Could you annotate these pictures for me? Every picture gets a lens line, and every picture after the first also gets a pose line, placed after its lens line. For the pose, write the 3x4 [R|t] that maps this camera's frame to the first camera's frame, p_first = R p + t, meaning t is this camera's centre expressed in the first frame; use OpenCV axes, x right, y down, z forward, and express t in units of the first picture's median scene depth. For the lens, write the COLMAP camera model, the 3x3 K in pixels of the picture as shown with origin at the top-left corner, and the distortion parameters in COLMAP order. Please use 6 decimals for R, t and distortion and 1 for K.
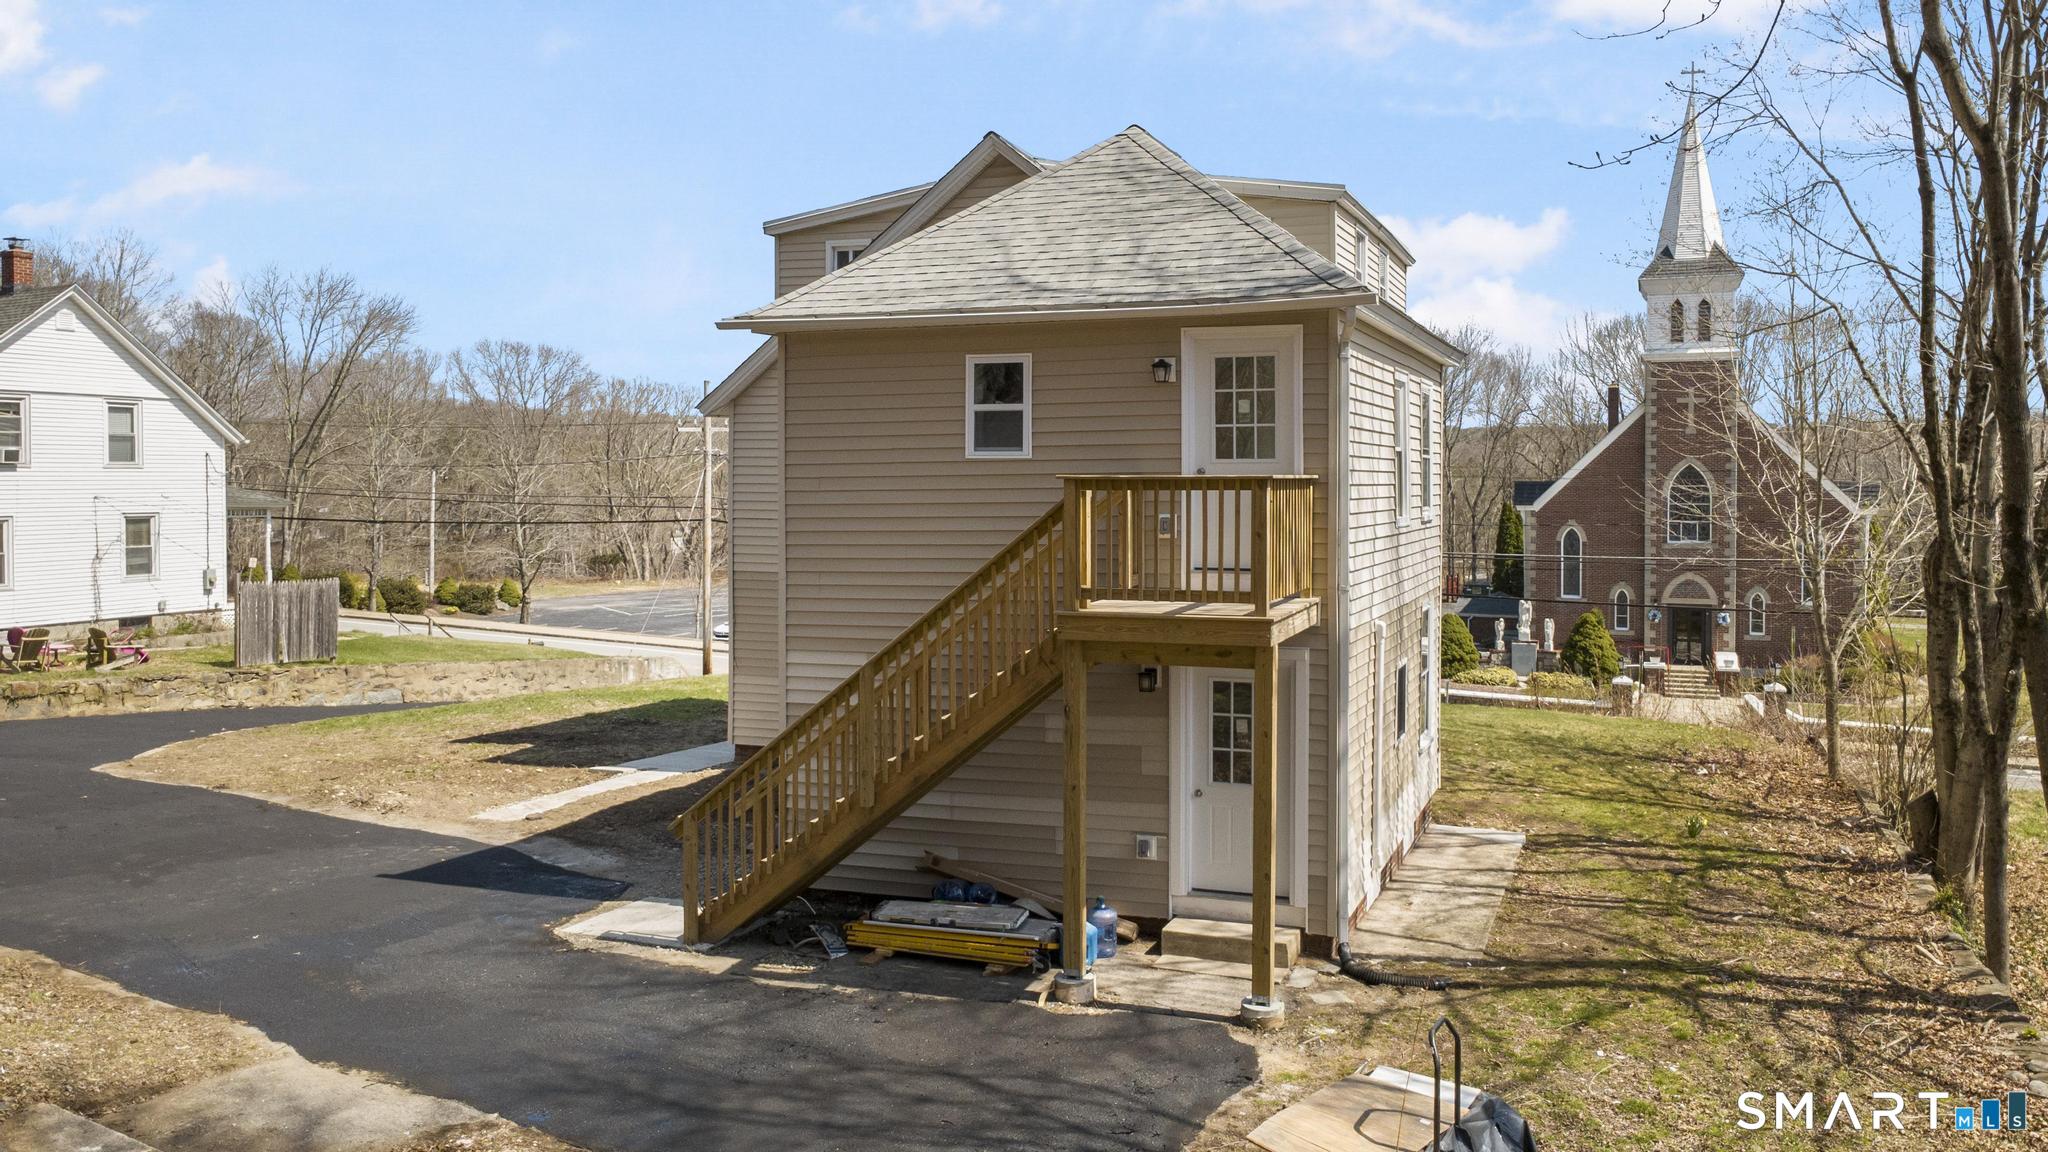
lens RADIAL K [[1489.1, 0, 1024.4], [0, 1489.1, 512.8], [0, 0, 1]] dist [0.006475, 0.002443]
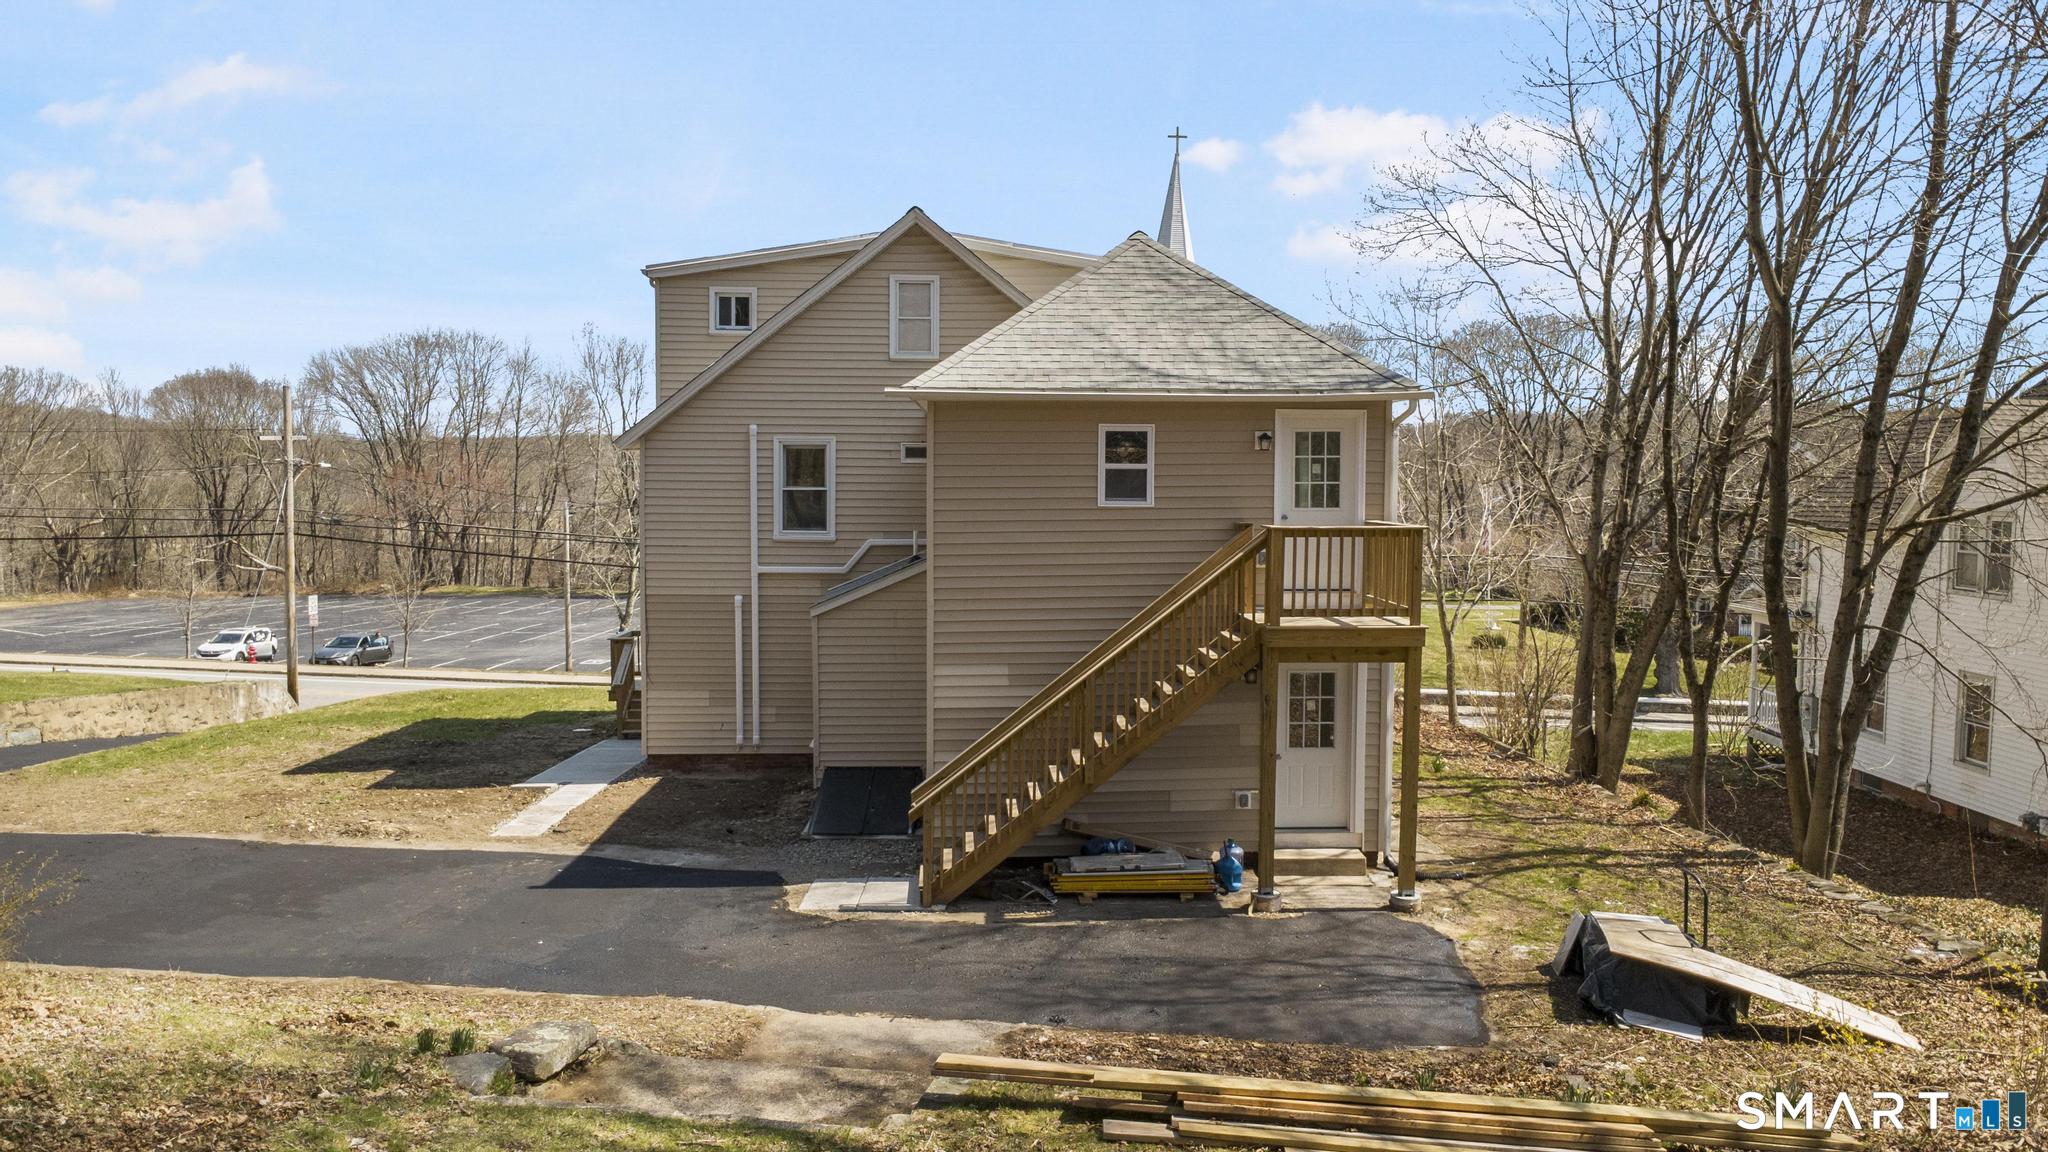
lens RADIAL K [[1443.6, 0, 1024.0], [0, 1443.6, 576.0], [0, 0, 1]] dist [0.000703, -0.003179]
pose [[0.933115, -0.022778, 0.358856, -0.566500], [0.006931, 0.998945, 0.045386, -0.035531], [-0.359511, -0.039863, 0.932289, -0.123820]]
